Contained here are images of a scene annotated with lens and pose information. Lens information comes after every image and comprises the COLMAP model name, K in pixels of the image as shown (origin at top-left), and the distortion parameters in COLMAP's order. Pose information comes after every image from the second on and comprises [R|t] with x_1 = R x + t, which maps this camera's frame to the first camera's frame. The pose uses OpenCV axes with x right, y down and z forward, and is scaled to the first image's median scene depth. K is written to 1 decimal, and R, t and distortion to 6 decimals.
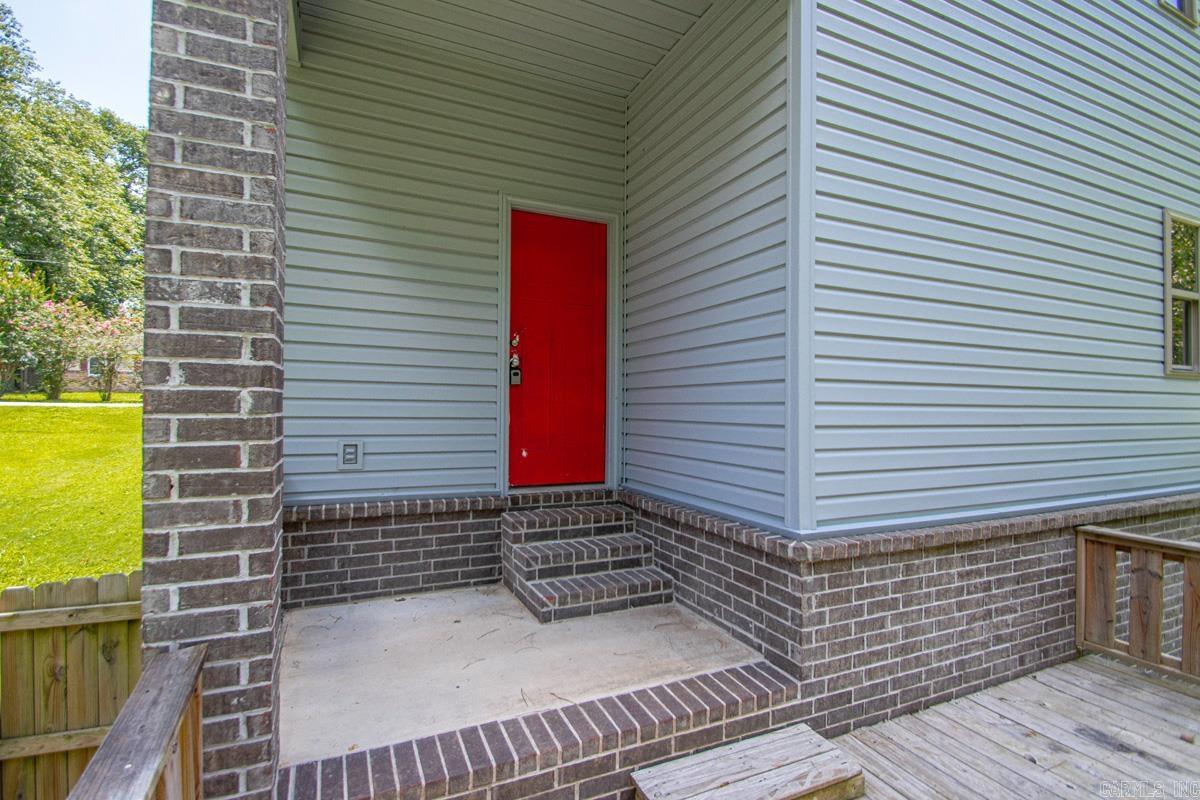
lens RADIAL K [[591.9, 0, 600.0], [0, 591.9, 400.0], [0, 0, 1]] dist [0.000847, -0.000367]
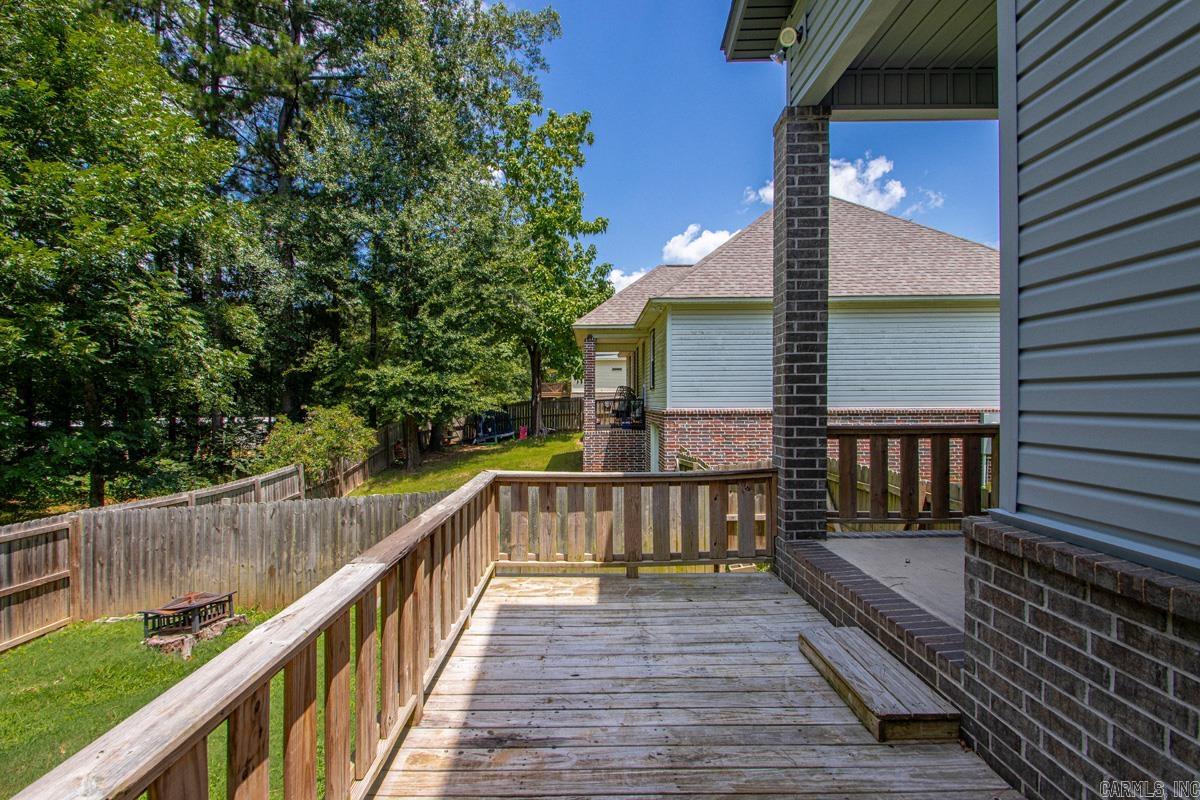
lens RADIAL K [[591.9, 0, 600.0], [0, 591.9, 400.0], [0, 0, 1]] dist [0.000847, -0.000367]
pose [[-0.404747, -0.007312, -0.914399, 1.292986], [0.007864, 0.999903, -0.011477, 0.073758], [0.914395, -0.011836, -0.404651, 0.812428]]
